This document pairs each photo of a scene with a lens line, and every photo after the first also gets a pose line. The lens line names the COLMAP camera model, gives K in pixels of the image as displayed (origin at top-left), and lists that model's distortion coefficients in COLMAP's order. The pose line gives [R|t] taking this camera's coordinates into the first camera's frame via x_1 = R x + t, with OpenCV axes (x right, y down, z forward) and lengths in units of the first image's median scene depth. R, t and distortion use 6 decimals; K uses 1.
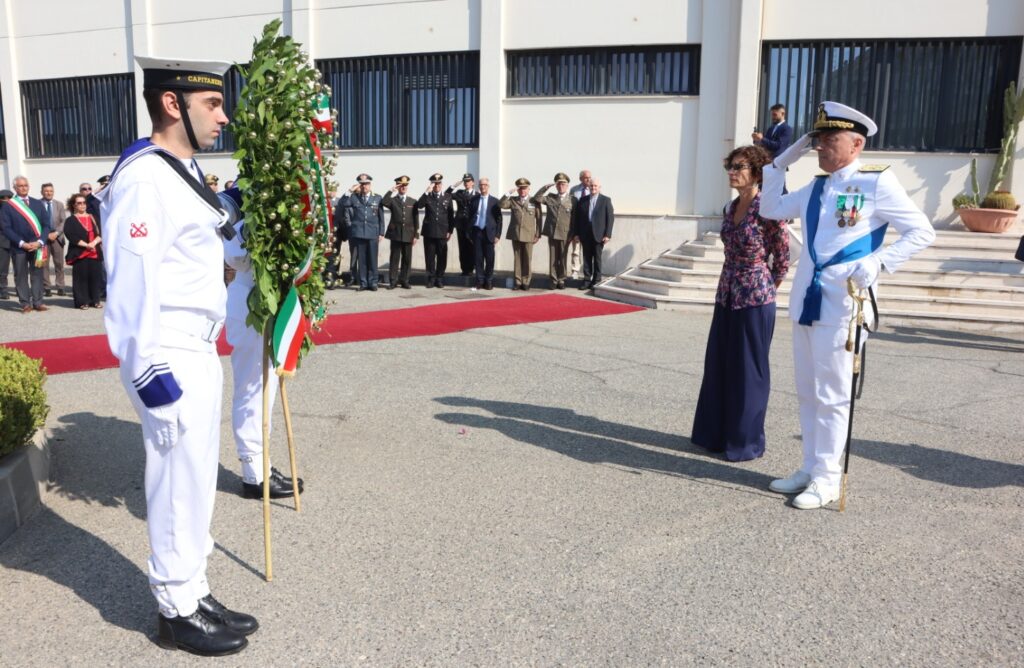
lens RADIAL K [[775.9, 0, 506.5], [0, 775.9, 361.5], [0, 0, 1]] dist [-0.128209, 0.074173]
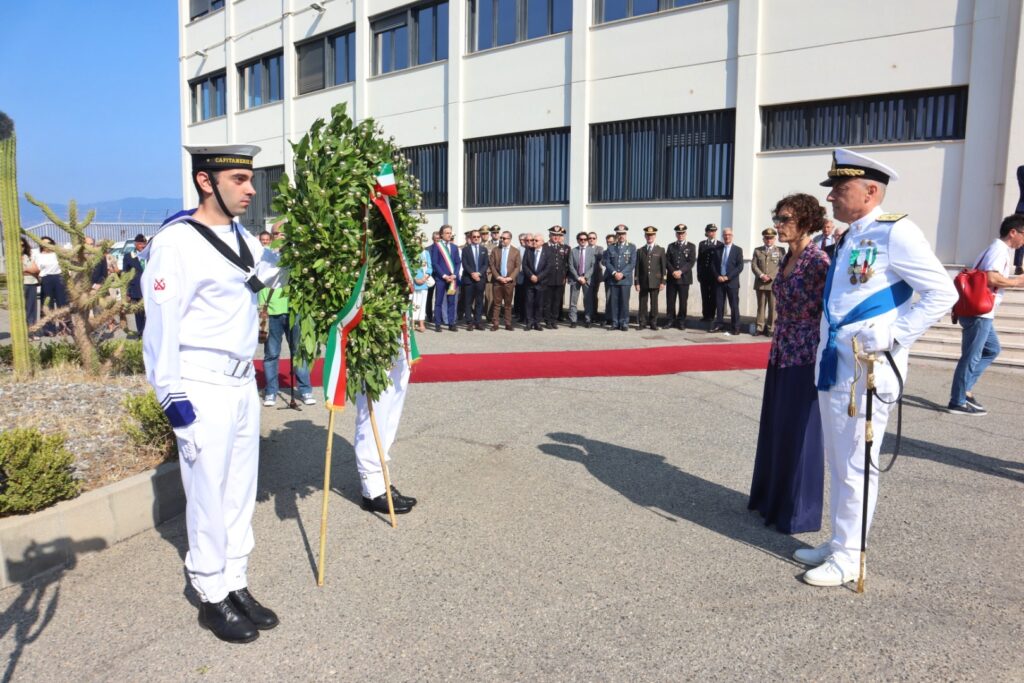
lens RADIAL K [[705.3, 0, 512.0], [0, 705.3, 341.5], [0, 0, 1]] dist [-0.127714, 0.070336]
pose [[0.919199, 0.045470, -0.391159, 0.190137], [-0.073398, 0.995687, -0.056738, -0.021652], [0.386892, 0.080864, 0.918573, 0.073061]]
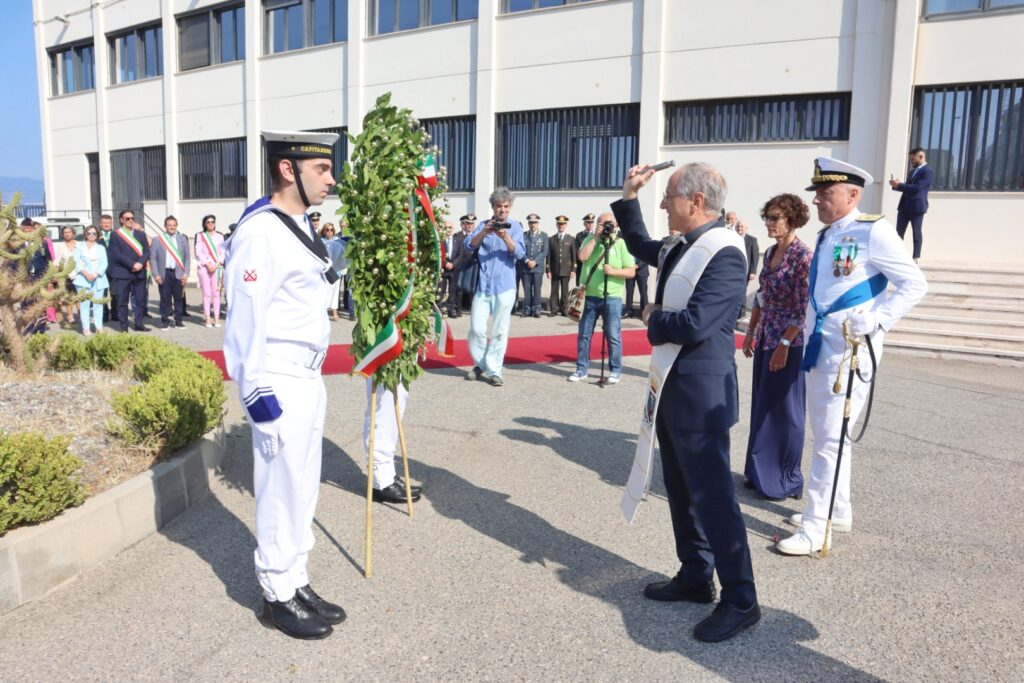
lens RADIAL K [[705.3, 0, 512.0], [0, 705.3, 341.5], [0, 0, 1]] dist [-0.127714, 0.070336]
pose [[0.973507, 0.039669, -0.225192, 0.066108], [-0.051956, 0.997451, -0.048899, -0.013983], [0.222678, 0.059304, 0.973087, 0.008849]]
